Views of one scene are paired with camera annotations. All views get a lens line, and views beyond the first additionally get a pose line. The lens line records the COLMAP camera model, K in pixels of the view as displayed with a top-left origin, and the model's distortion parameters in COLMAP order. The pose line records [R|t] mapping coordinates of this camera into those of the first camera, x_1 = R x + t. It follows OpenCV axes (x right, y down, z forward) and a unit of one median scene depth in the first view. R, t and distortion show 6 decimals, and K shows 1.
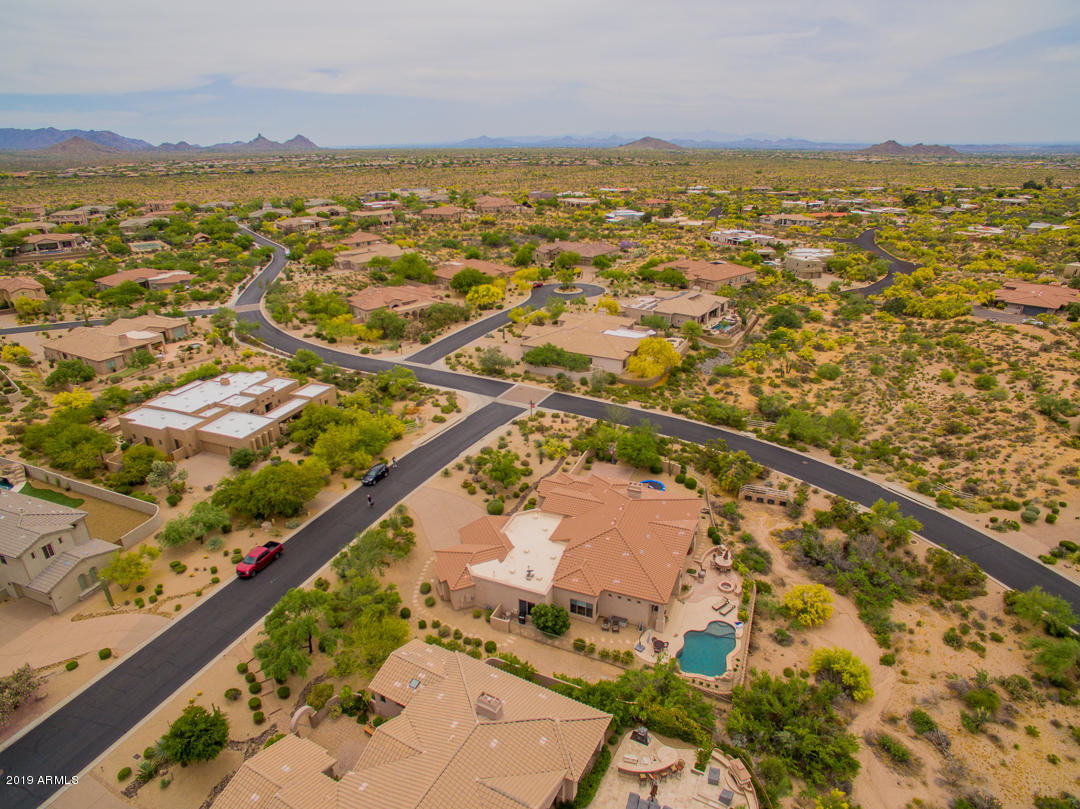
lens RADIAL K [[644.6, 0, 541.2], [0, 644.6, 402.9], [0, 0, 1]] dist [-0.121109, 0.086808]
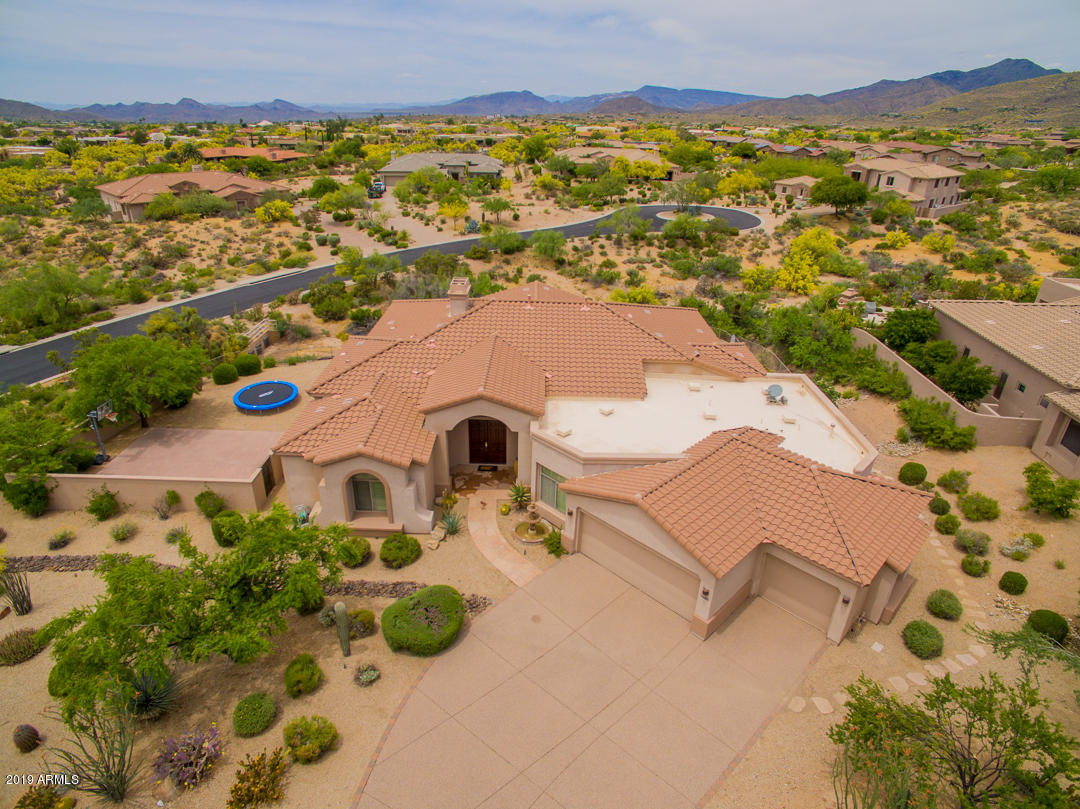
lens RADIAL K [[627.7, 0, 540.0], [0, 627.7, 404.5], [0, 0, 1]] dist [-0.120059, 0.084975]
pose [[-0.382905, -0.398992, 0.833180, -0.241030], [0.341403, 0.776946, 0.528961, -0.019372], [-0.858387, 0.486992, -0.161280, 0.889554]]
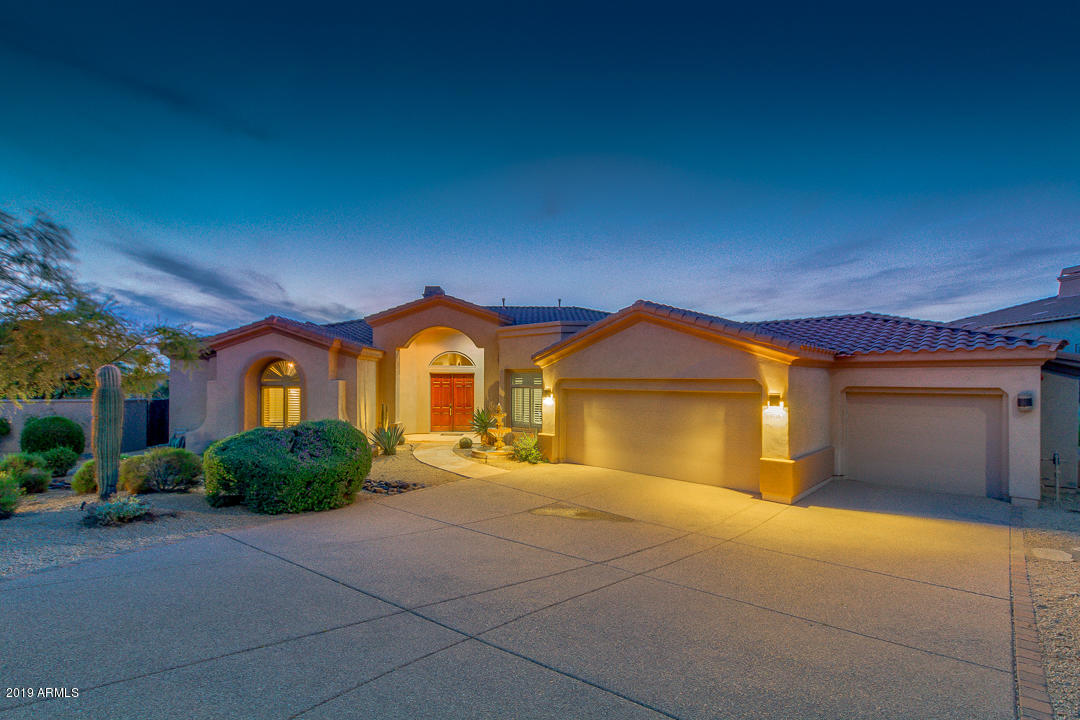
lens RADIAL K [[498.1, 0, 540.0], [0, 498.1, 360.0], [0, 0, 1]] dist [0.000216, -0.000335]
pose [[-0.408722, 0.018832, 0.912465, -0.182402], [0.357454, 0.923216, 0.141062, 0.131302], [-0.839746, 0.383819, -0.384070, 0.916211]]
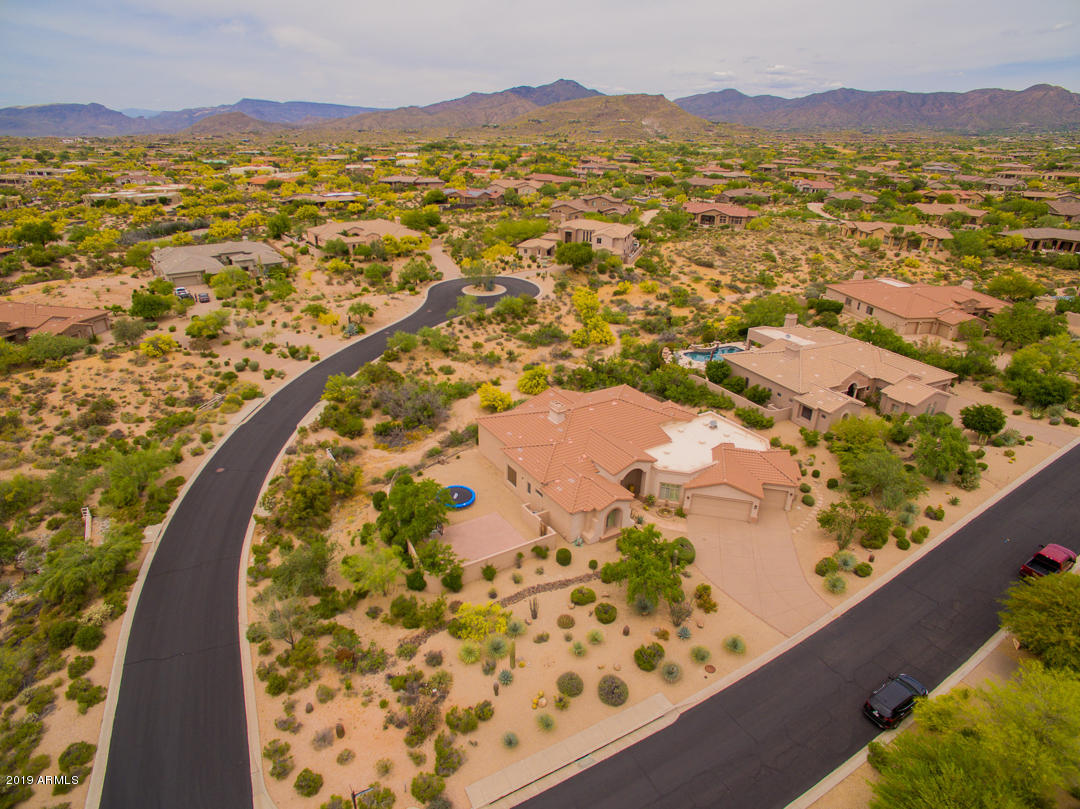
lens RADIAL K [[631.5, 0, 540.7], [0, 631.5, 402.1], [0, 0, 1]] dist [-0.120541, 0.086097]
pose [[-0.818767, -0.238496, 0.522245, -0.227543], [0.209755, 0.722492, 0.658793, -0.360860], [-0.534437, 0.648942, -0.541527, 1.222412]]
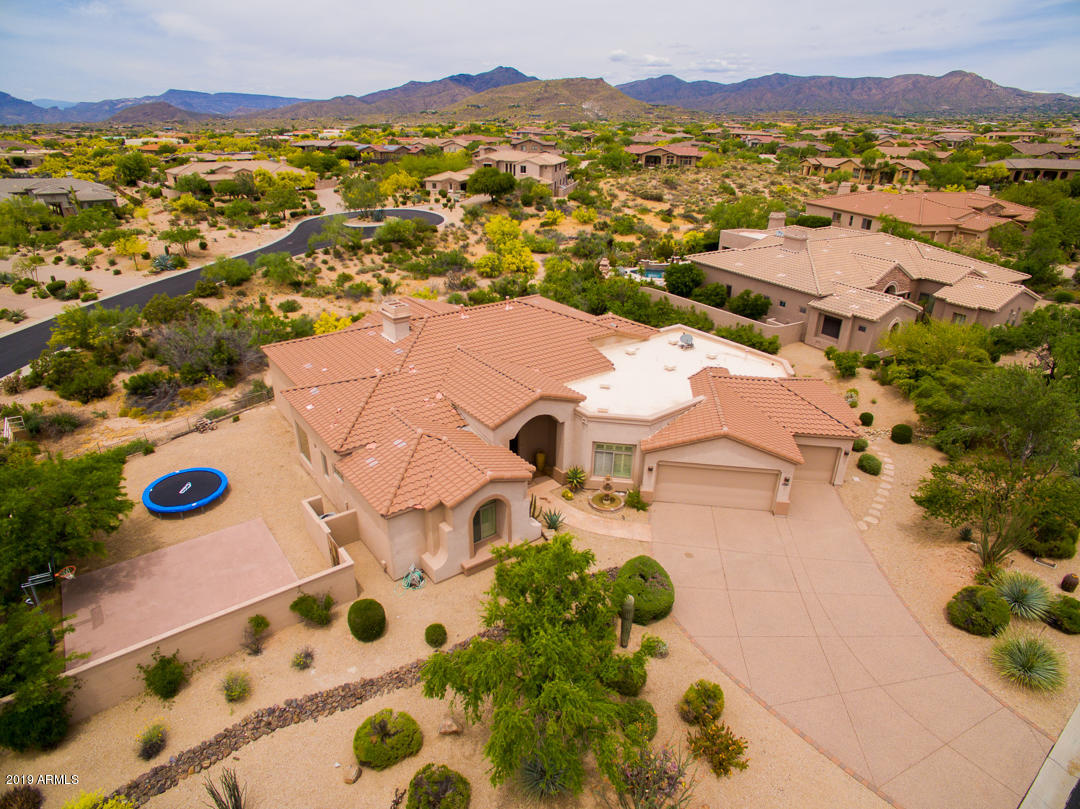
lens RADIAL K [[627.7, 0, 540.0], [0, 627.7, 404.5], [0, 0, 1]] dist [-0.120059, 0.084975]
pose [[-0.864908, -0.212040, 0.454942, -0.127924], [0.190724, 0.699564, 0.688647, -0.086403], [-0.464282, 0.682385, -0.564618, 1.039327]]
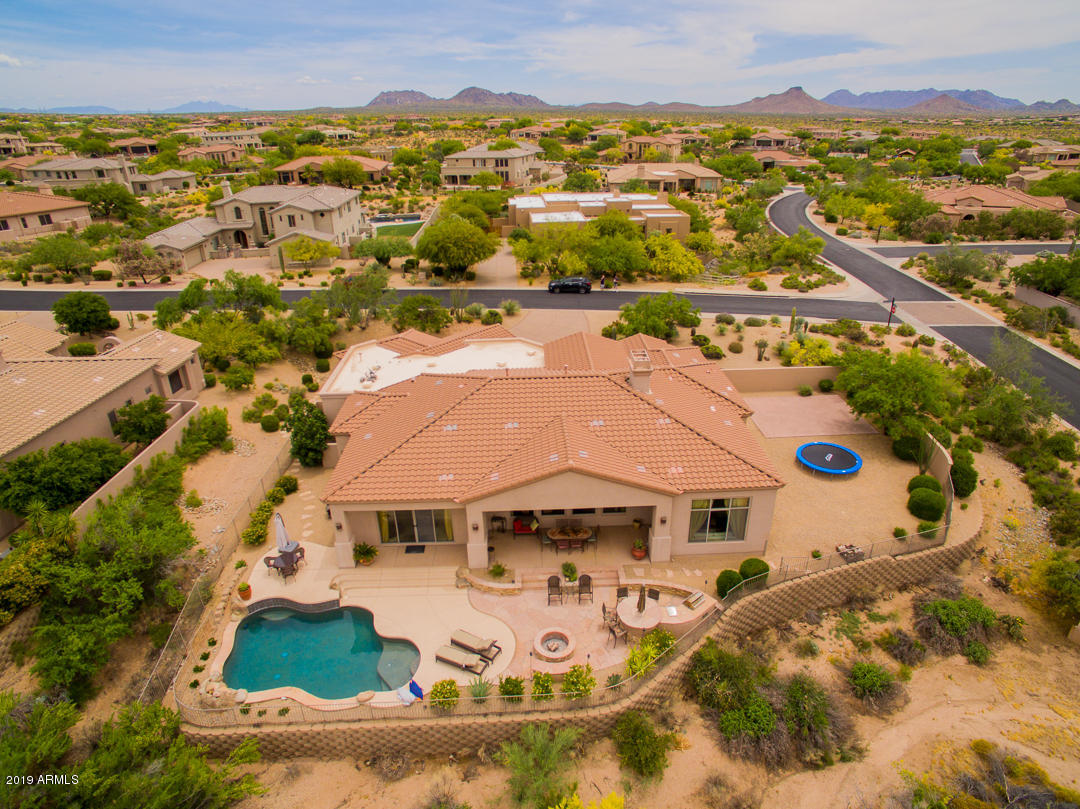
lens RADIAL K [[644.6, 0, 541.2], [0, 644.6, 402.9], [0, 0, 1]] dist [-0.121109, 0.086808]
pose [[0.415833, 0.388809, -0.822138, 0.413443], [-0.344915, 0.903890, 0.253015, 0.056754], [0.841496, 0.178356, 0.509974, 0.601949]]
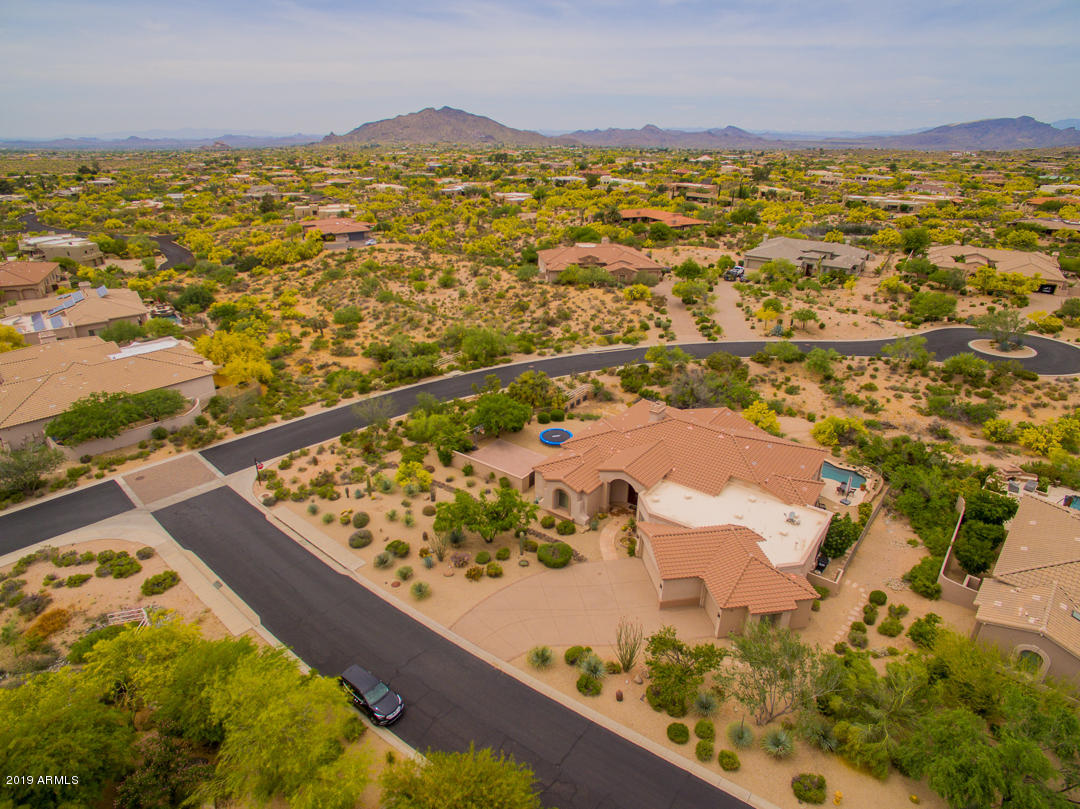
lens RADIAL K [[644.6, 0, 541.2], [0, 644.6, 402.9], [0, 0, 1]] dist [-0.121109, 0.086808]
pose [[0.244945, -0.375201, 0.893995, -0.528914], [0.366097, 0.889615, 0.273056, -0.131222], [-0.897761, 0.260405, 0.355266, 0.700590]]
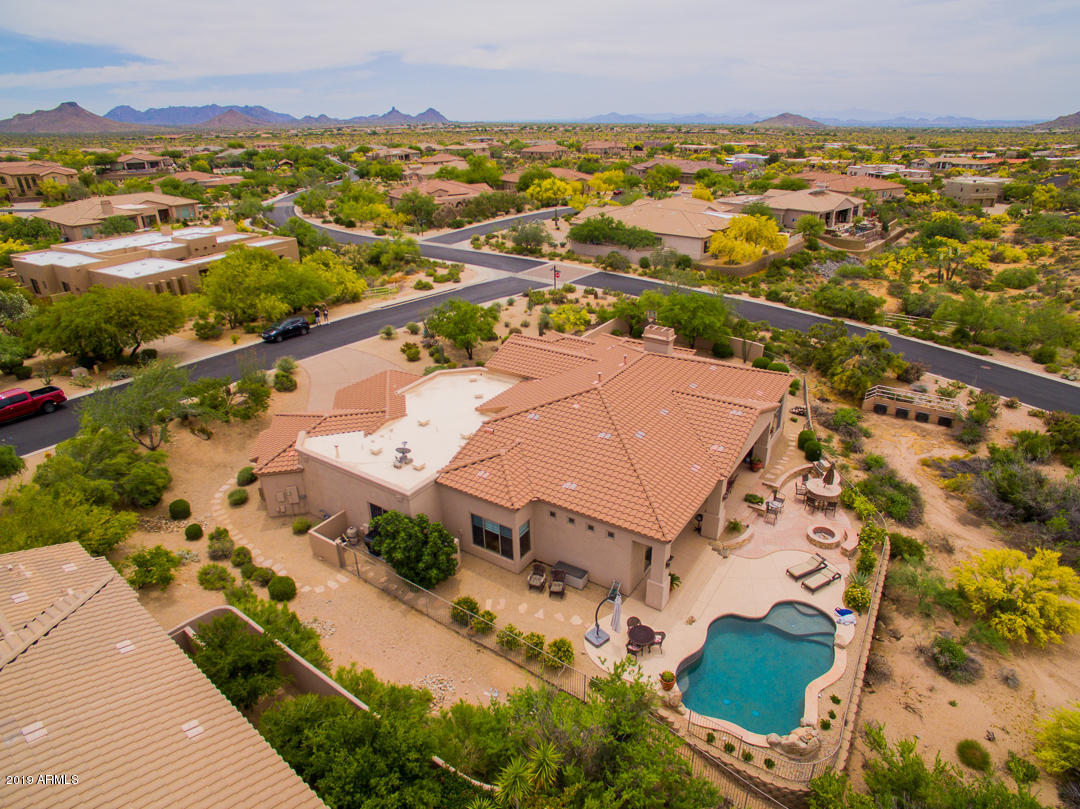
lens RADIAL K [[649.4, 0, 540.0], [0, 649.4, 404.5], [0, 0, 1]] dist [-0.121354, 0.087270]
pose [[0.982351, 0.074320, -0.171650, 0.121845], [-0.068689, 0.996894, 0.038521, 0.146094], [0.173980, -0.026051, 0.984405, 0.386068]]
